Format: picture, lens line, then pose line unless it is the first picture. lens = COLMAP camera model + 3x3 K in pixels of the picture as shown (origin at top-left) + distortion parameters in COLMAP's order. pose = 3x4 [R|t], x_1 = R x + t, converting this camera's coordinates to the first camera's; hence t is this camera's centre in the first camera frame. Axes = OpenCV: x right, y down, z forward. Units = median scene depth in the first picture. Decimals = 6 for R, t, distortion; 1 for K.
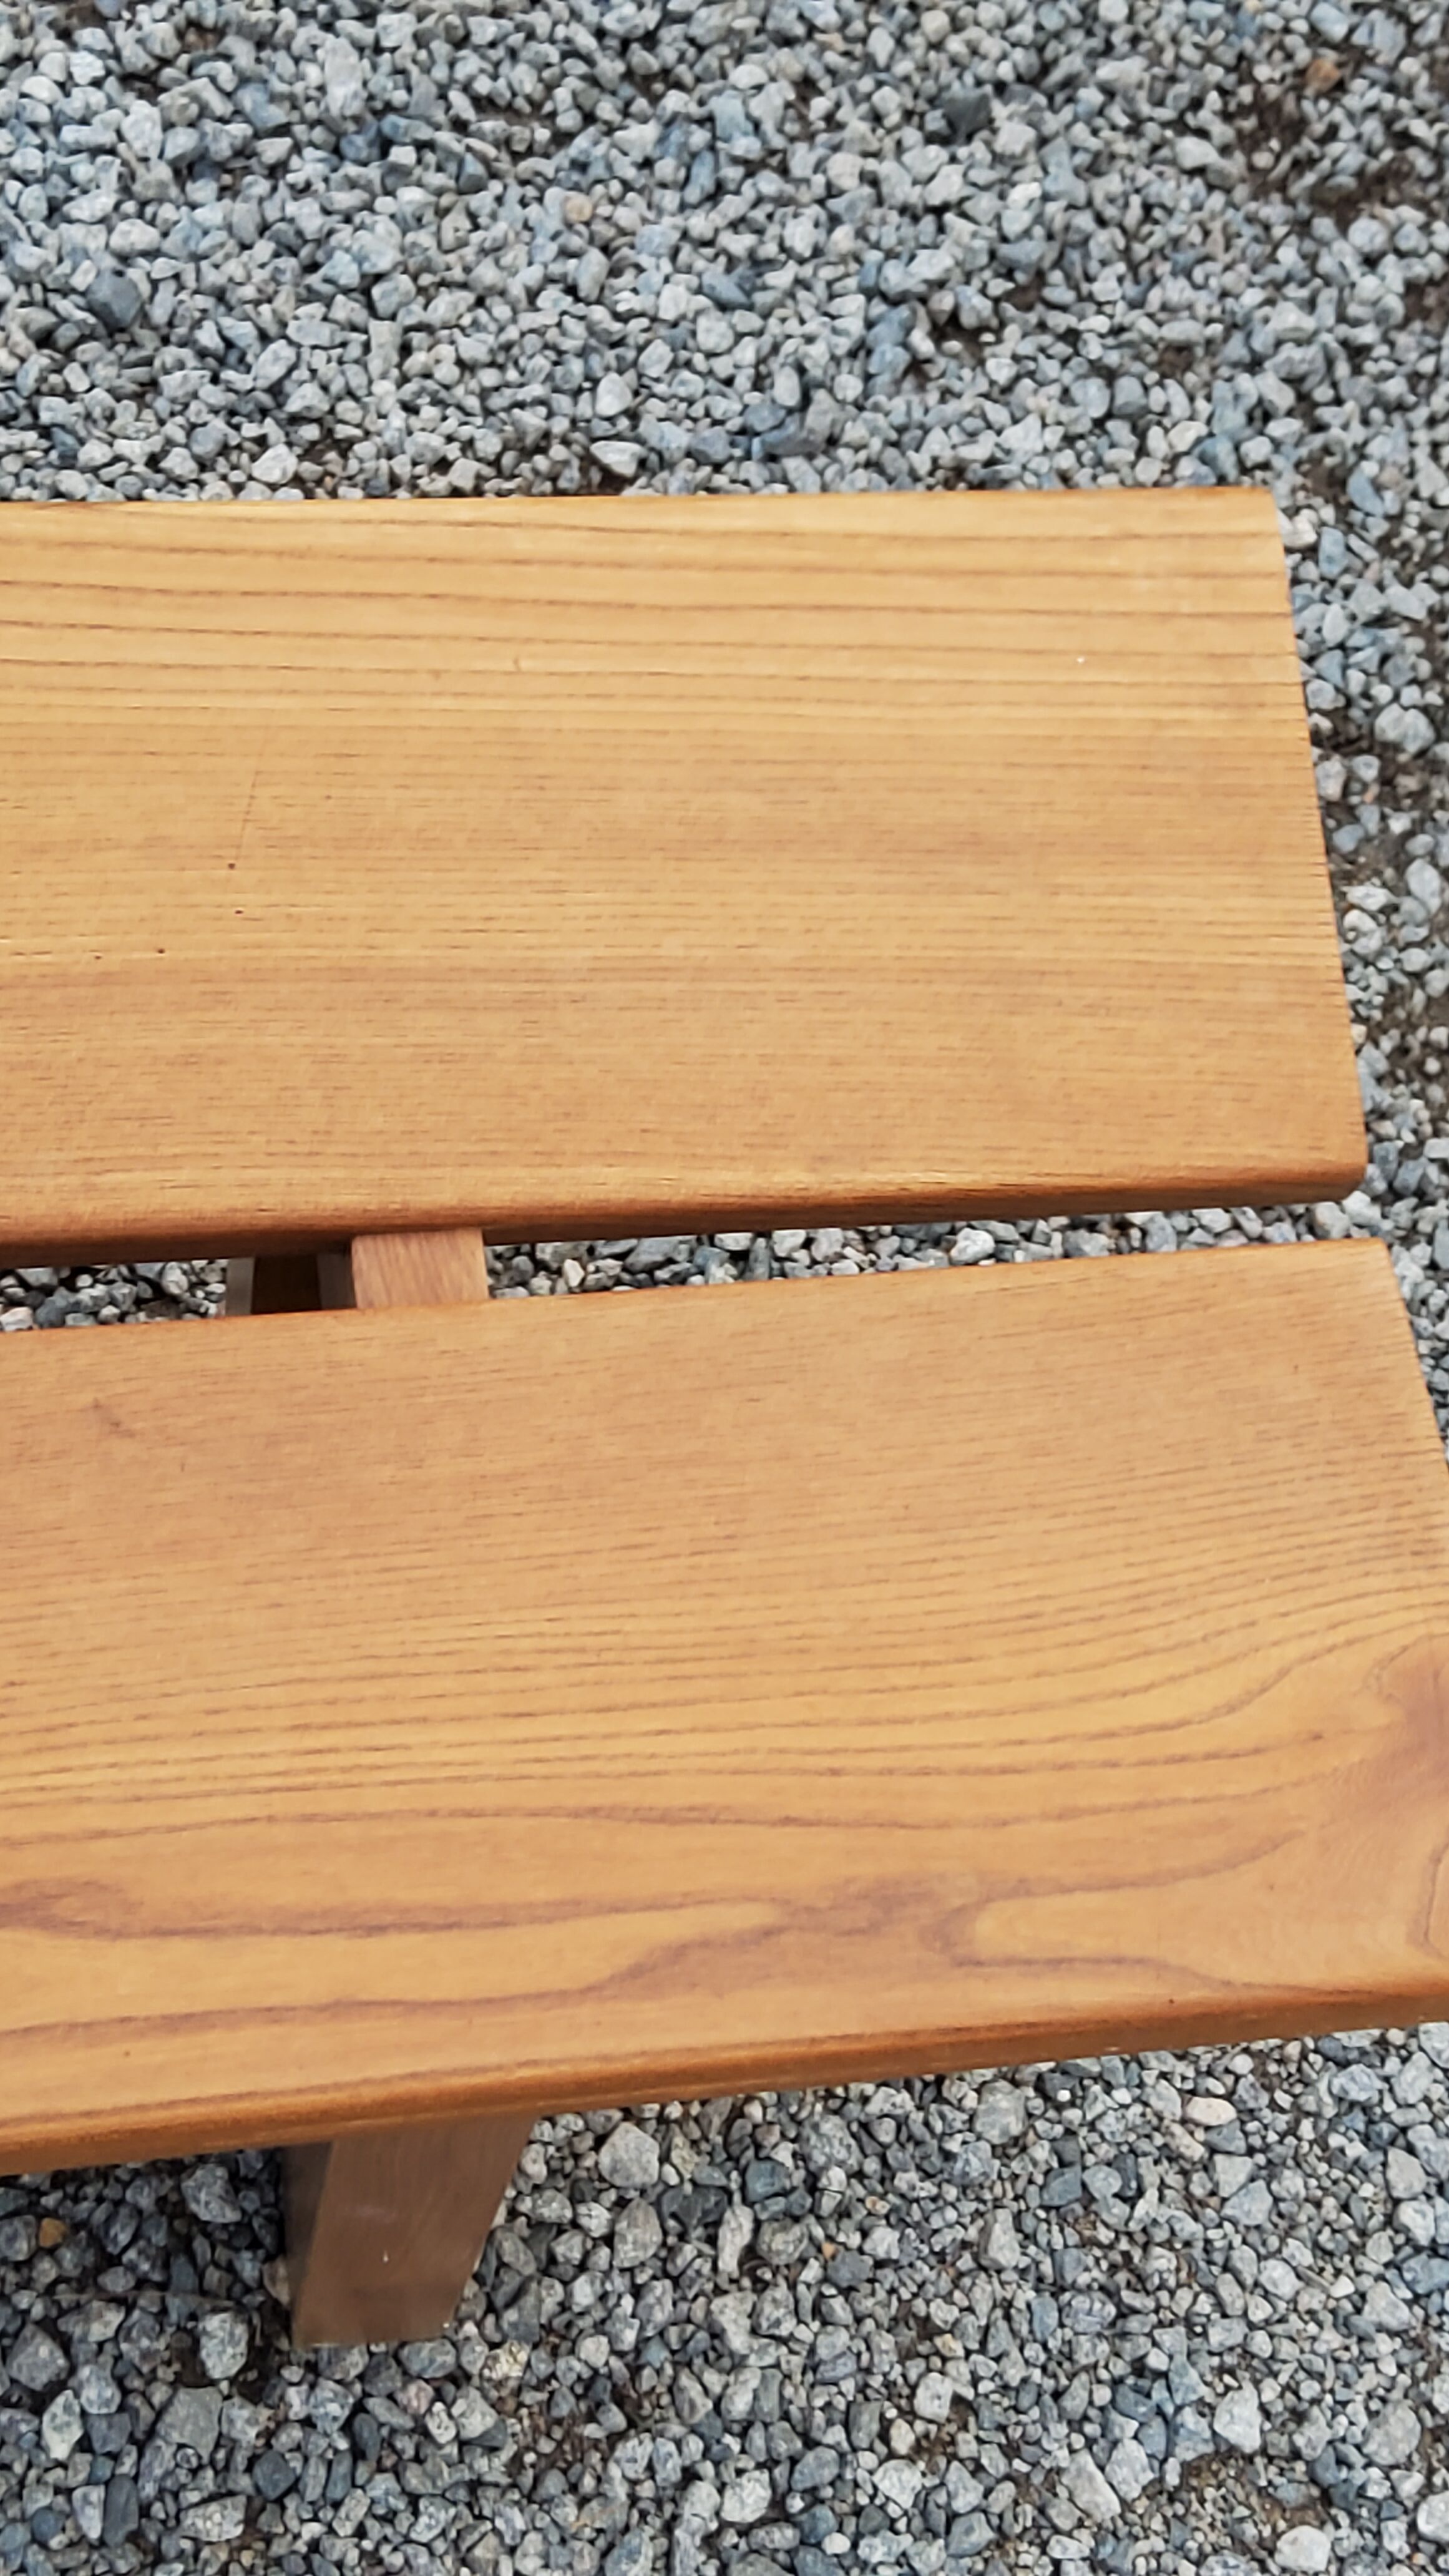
lens RADIAL K [[3810.1, 0, 719.7], [0, 3810.1, 1267.7], [0, 0, 1]] dist [0.107101, 0.000000]
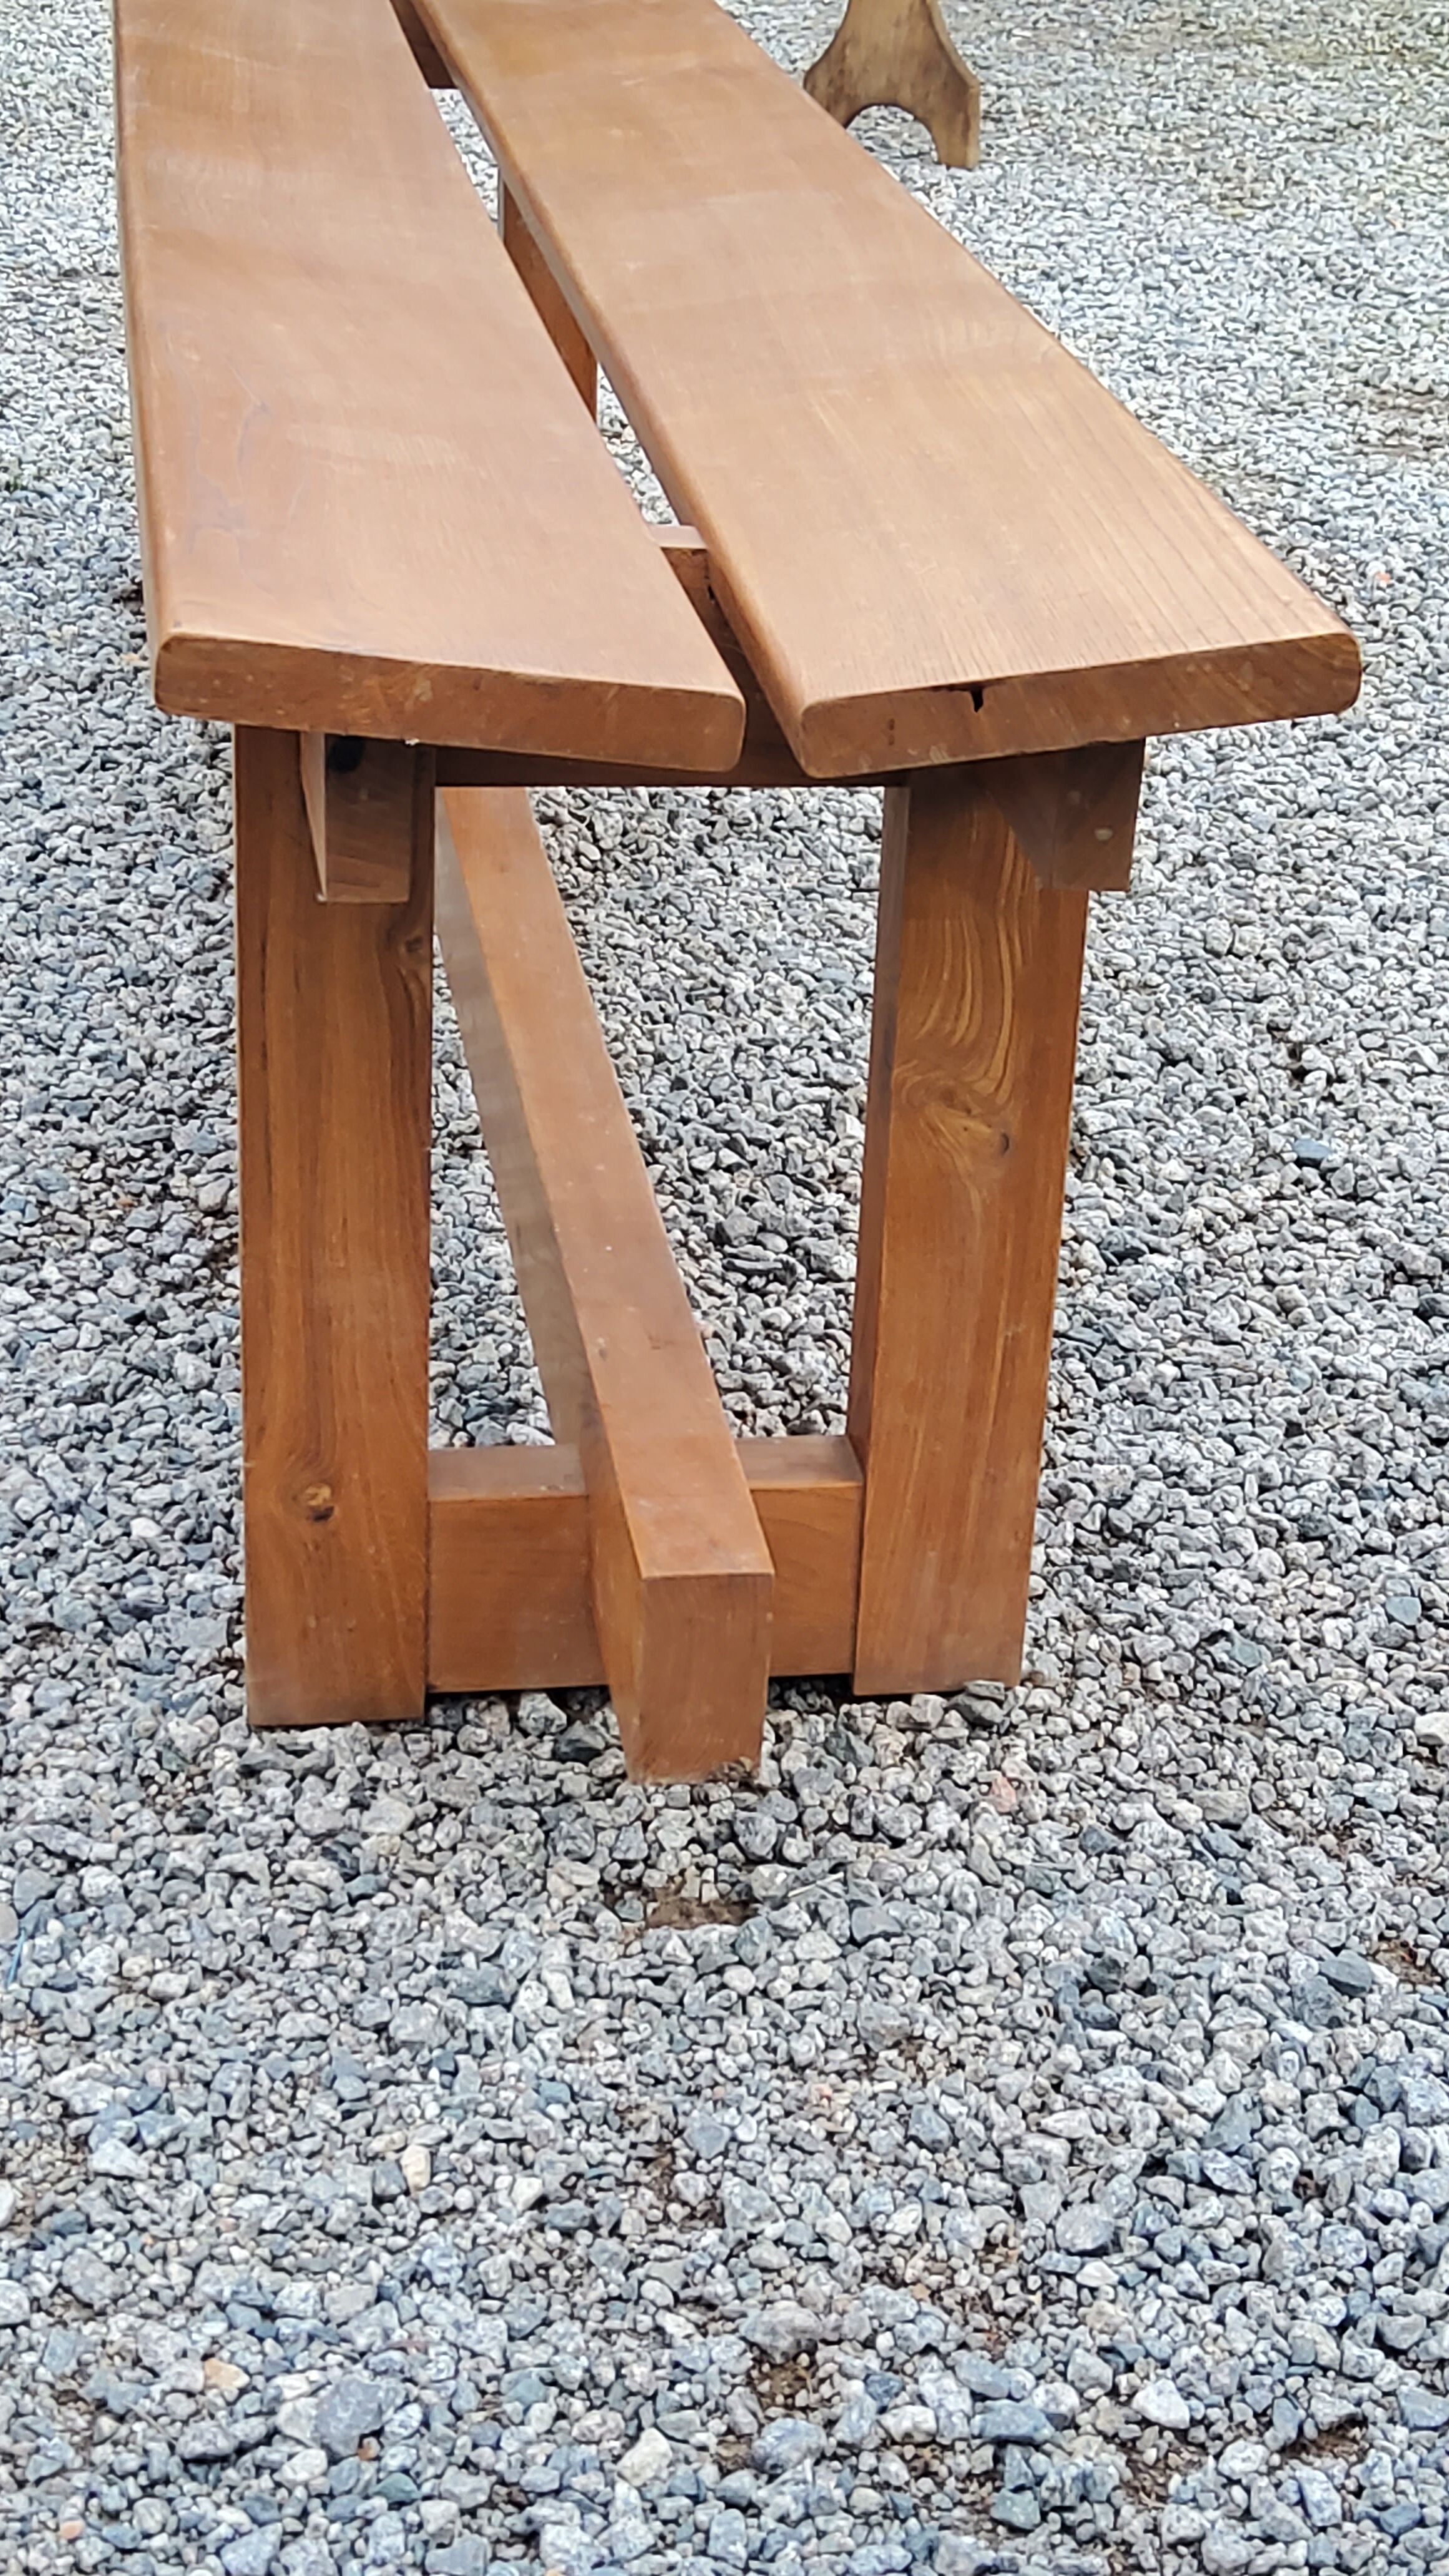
lens RADIAL K [[3810.1, 0, 747.0], [0, 3810.1, 1304.1], [0, 0, 1]] dist [0.107101, 0.000000]
pose [[0.032732, 0.303410, -0.952298, 1.102595], [-0.926133, 0.367440, 0.085237, -0.032494], [0.375774, 0.879164, 0.293025, 0.579460]]
